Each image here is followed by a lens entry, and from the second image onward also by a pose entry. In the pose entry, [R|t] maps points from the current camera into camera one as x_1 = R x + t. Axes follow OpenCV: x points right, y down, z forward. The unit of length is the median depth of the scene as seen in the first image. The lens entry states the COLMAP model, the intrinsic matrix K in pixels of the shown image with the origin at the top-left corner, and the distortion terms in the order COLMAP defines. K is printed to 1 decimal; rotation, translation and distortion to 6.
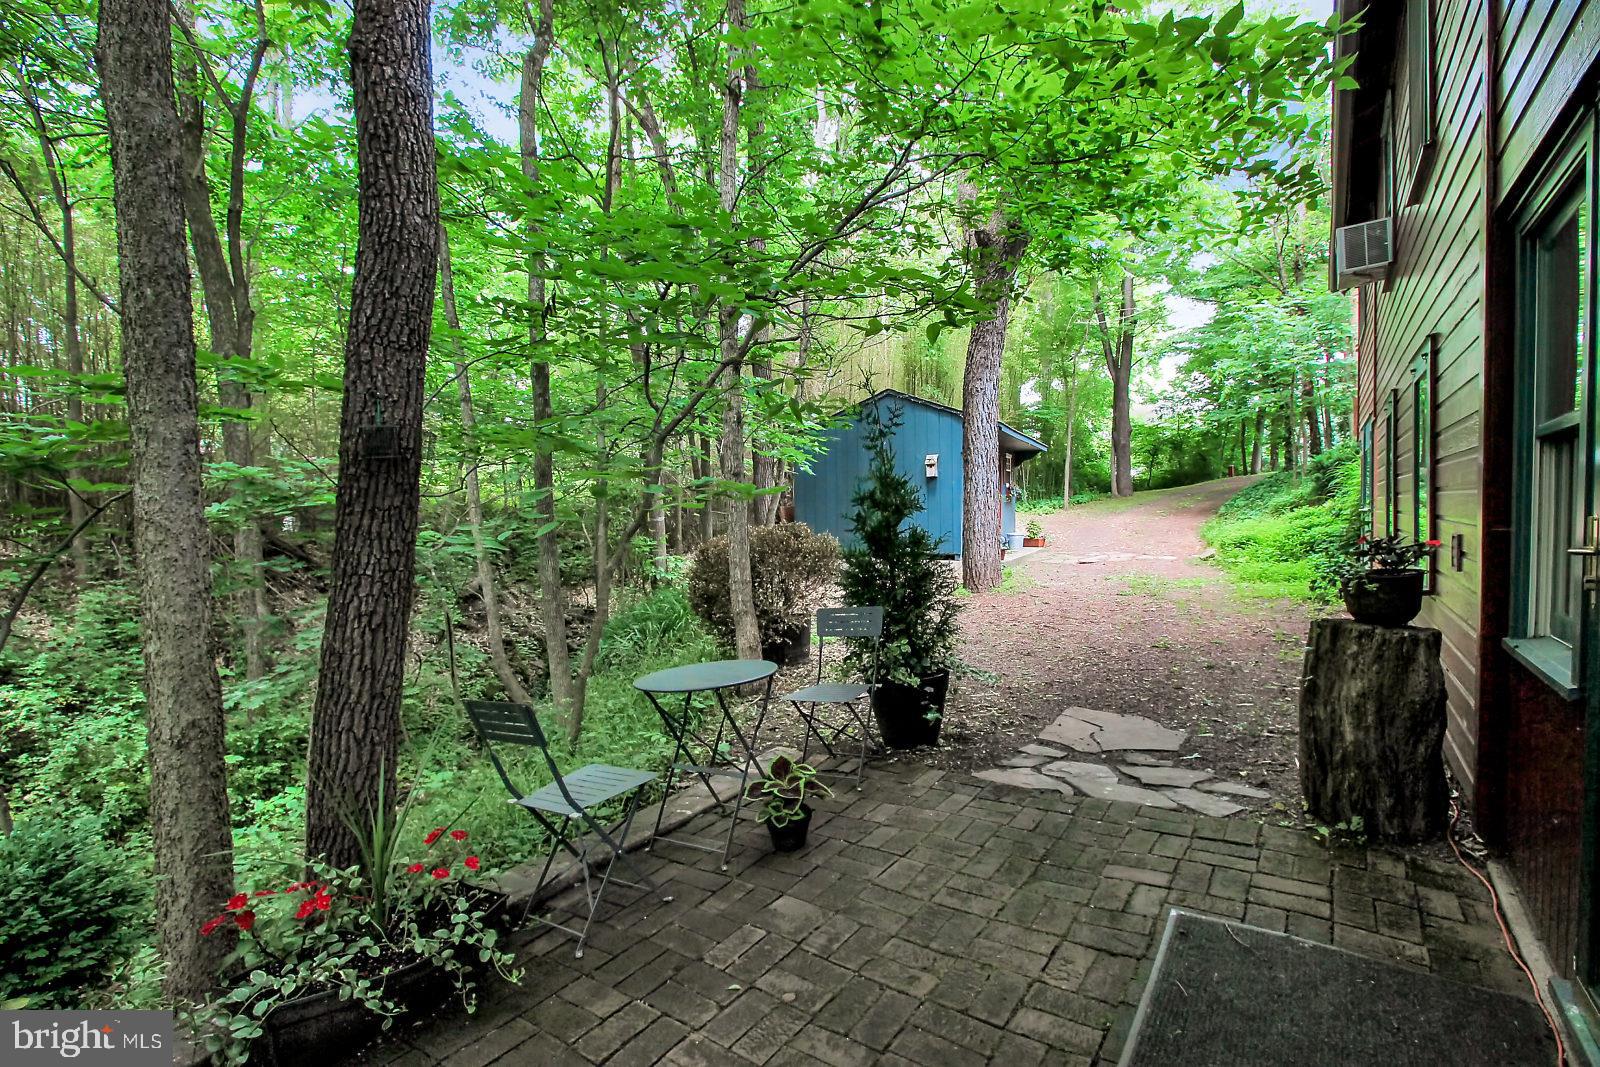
lens RADIAL K [[735.9, 0, 803.6], [0, 735.9, 532.0], [0, 0, 1]] dist [0.000100, 0.001032]
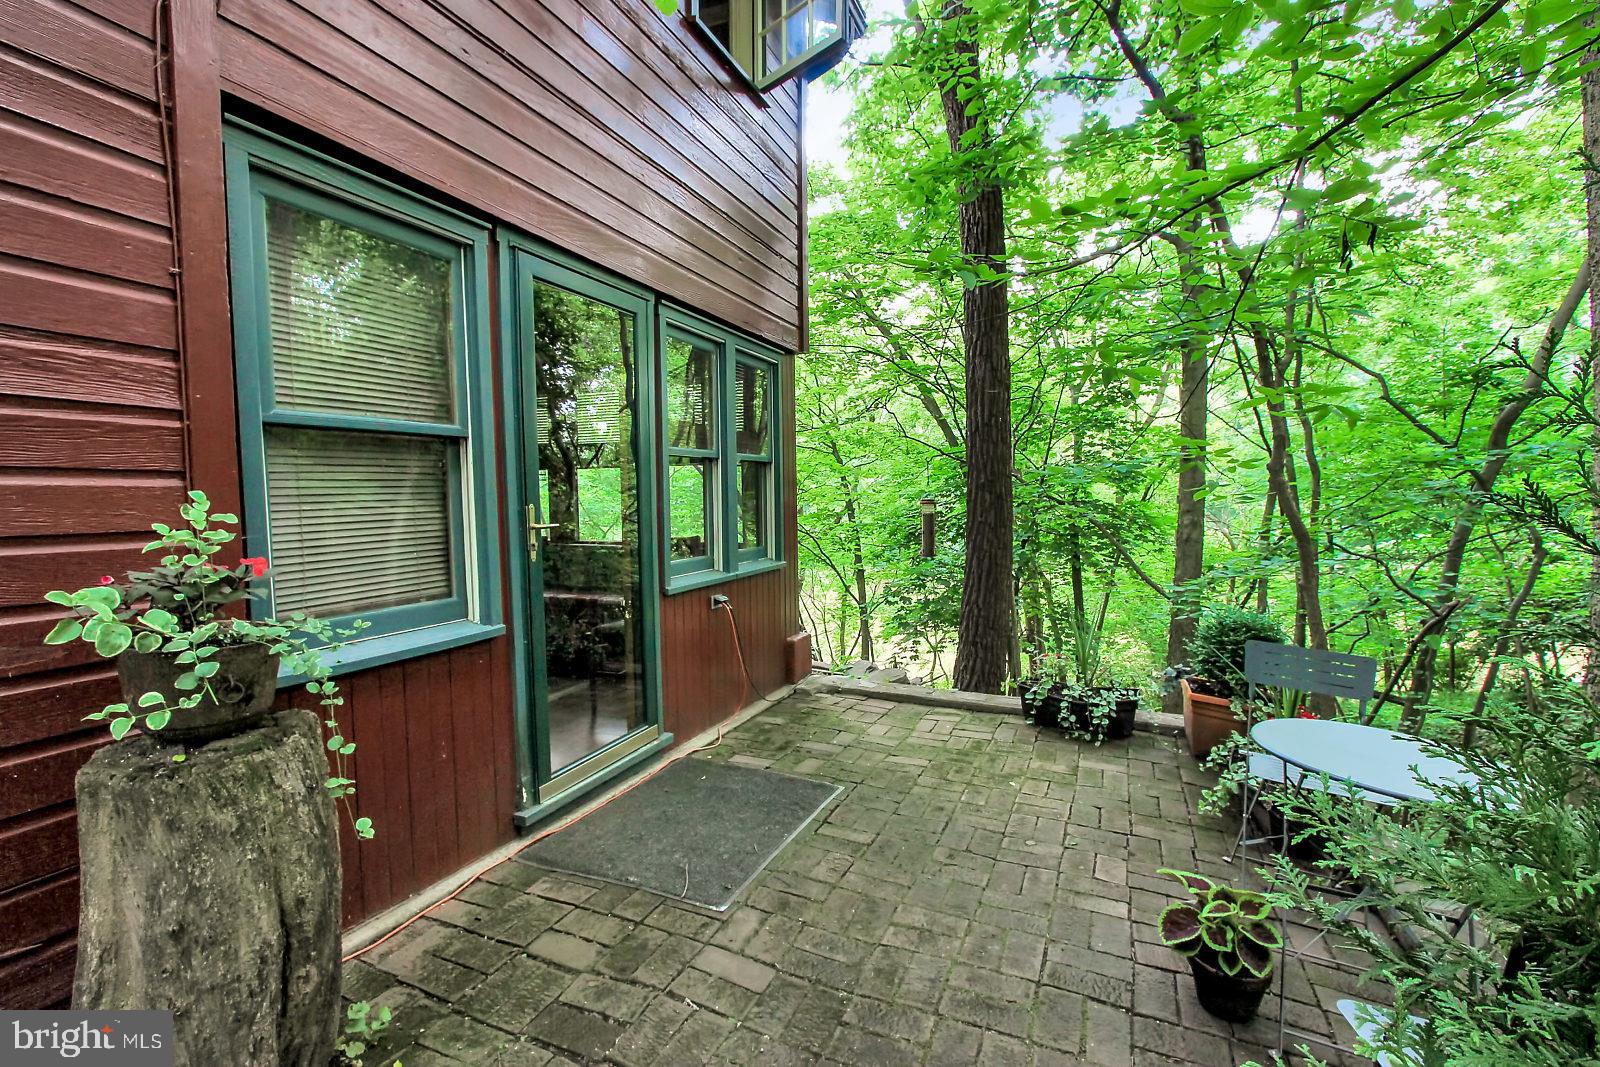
lens RADIAL K [[735.9, 0, 803.6], [0, 735.9, 532.0], [0, 0, 1]] dist [0.000100, 0.001032]
pose [[-0.974451, 0.028378, -0.222798, 0.614493], [0.005890, 0.994873, 0.100956, -0.079761], [0.224521, 0.097064, -0.969623, 1.960761]]
